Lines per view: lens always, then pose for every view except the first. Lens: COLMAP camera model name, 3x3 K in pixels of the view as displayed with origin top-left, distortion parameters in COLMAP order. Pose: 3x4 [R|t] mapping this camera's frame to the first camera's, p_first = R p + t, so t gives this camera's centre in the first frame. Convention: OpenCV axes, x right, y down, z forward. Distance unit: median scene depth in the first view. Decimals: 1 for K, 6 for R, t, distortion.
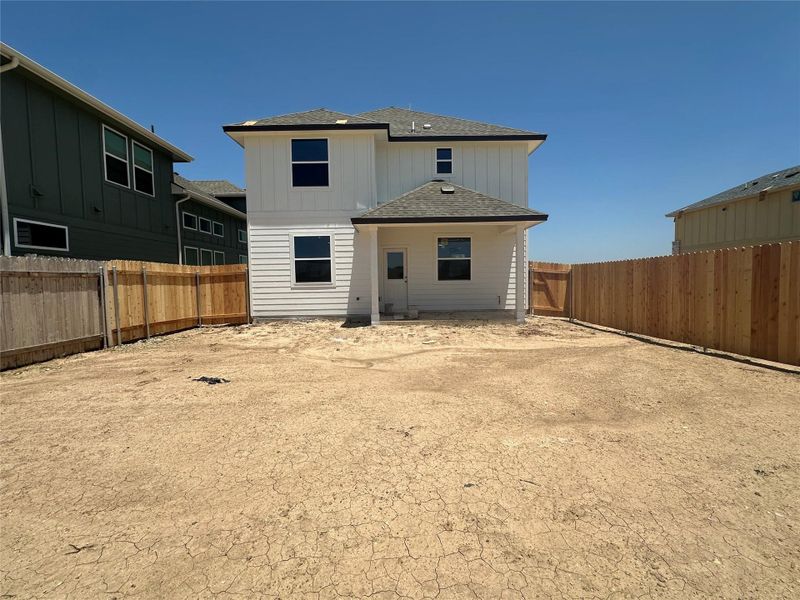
lens RADIAL K [[323.1, 0, 400.0], [0, 323.1, 300.0], [0, 0, 1]] dist [-0.000241, -0.000034]
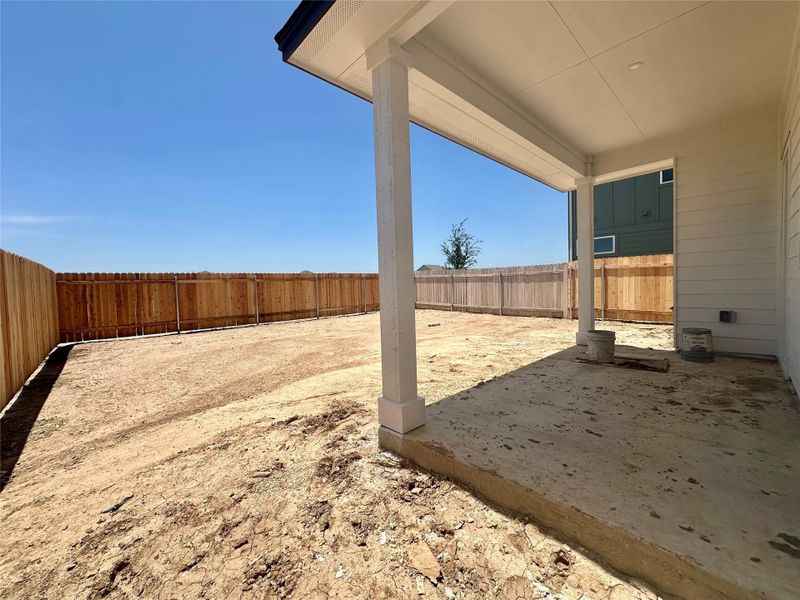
lens RADIAL K [[323.1, 0, 400.0], [0, 323.1, 300.0], [0, 0, 1]] dist [-0.000241, -0.000034]
pose [[-0.725784, 0.073384, -0.683998, 0.628548], [0.002694, 0.994589, 0.103848, -0.090360], [0.687918, 0.073529, -0.722055, 1.341585]]
